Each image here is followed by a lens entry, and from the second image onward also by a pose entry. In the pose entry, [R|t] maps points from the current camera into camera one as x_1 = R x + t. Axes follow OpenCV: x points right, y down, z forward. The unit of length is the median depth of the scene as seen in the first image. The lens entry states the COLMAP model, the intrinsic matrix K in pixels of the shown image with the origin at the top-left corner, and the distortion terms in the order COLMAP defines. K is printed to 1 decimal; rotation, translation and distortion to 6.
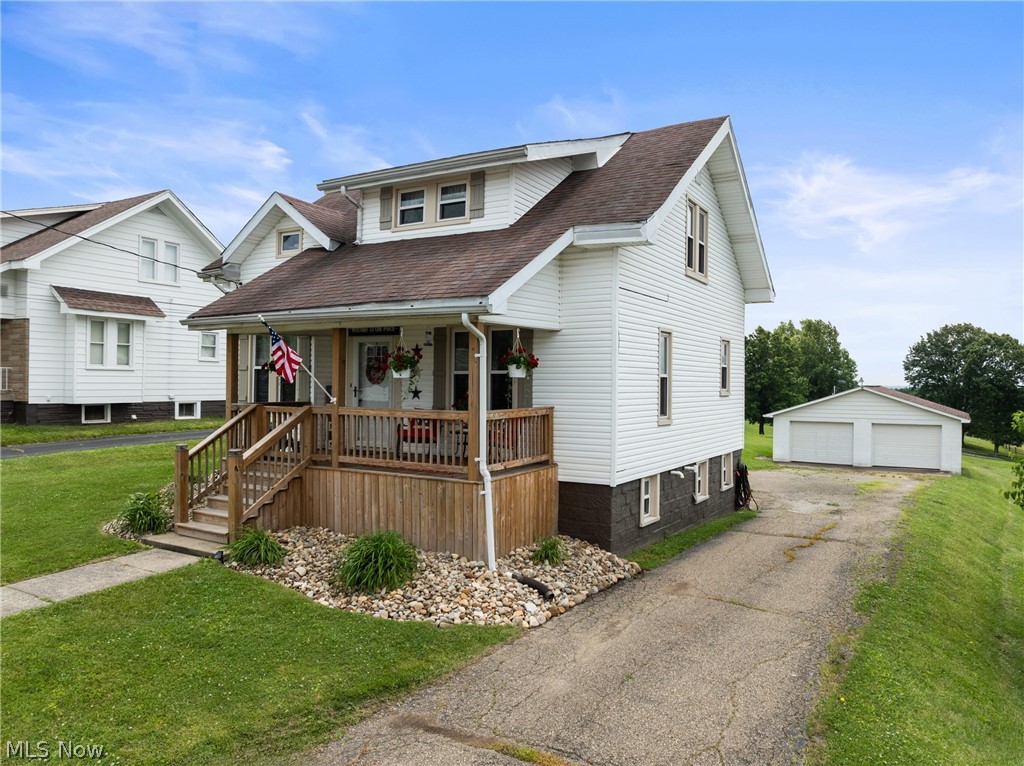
lens RADIAL K [[731.8, 0, 526.9], [0, 731.8, 381.2], [0, 0, 1]] dist [-0.041986, 0.001054]
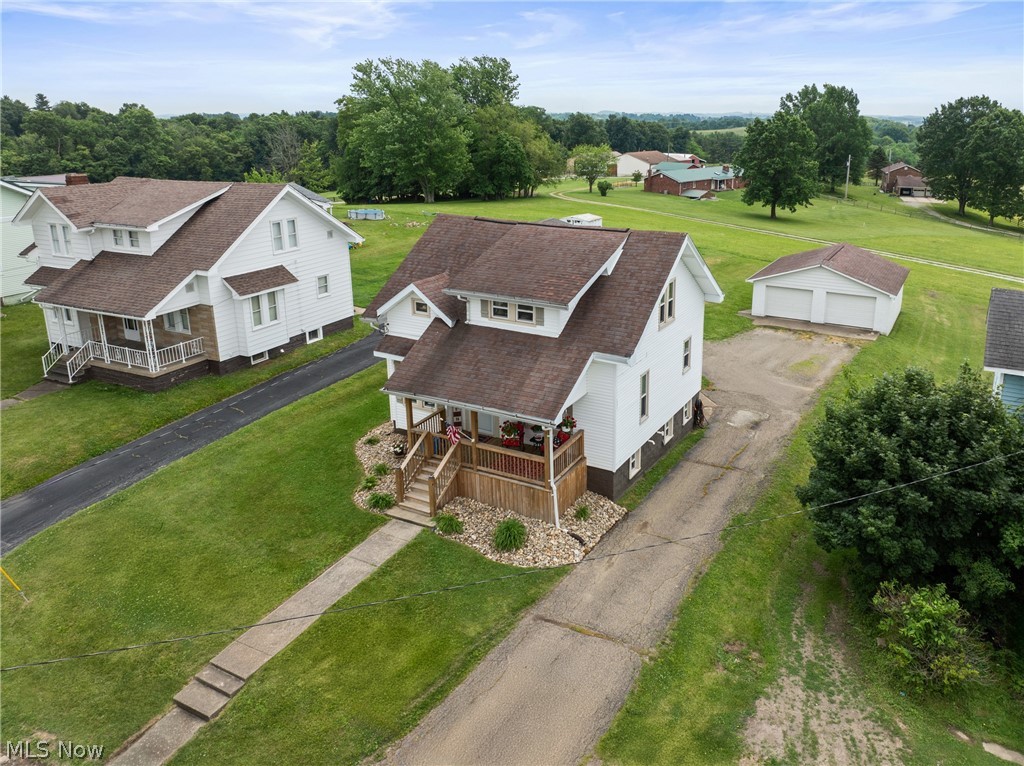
lens RADIAL K [[752.8, 0, 604.6], [0, 752.8, 318.4], [0, 0, 1]] dist [-0.019081, -0.002897]
pose [[0.997309, -0.022786, 0.069682, -0.037751], [0.003460, 0.964046, 0.265714, -0.717048], [-0.073231, -0.264757, 0.961530, -0.773057]]
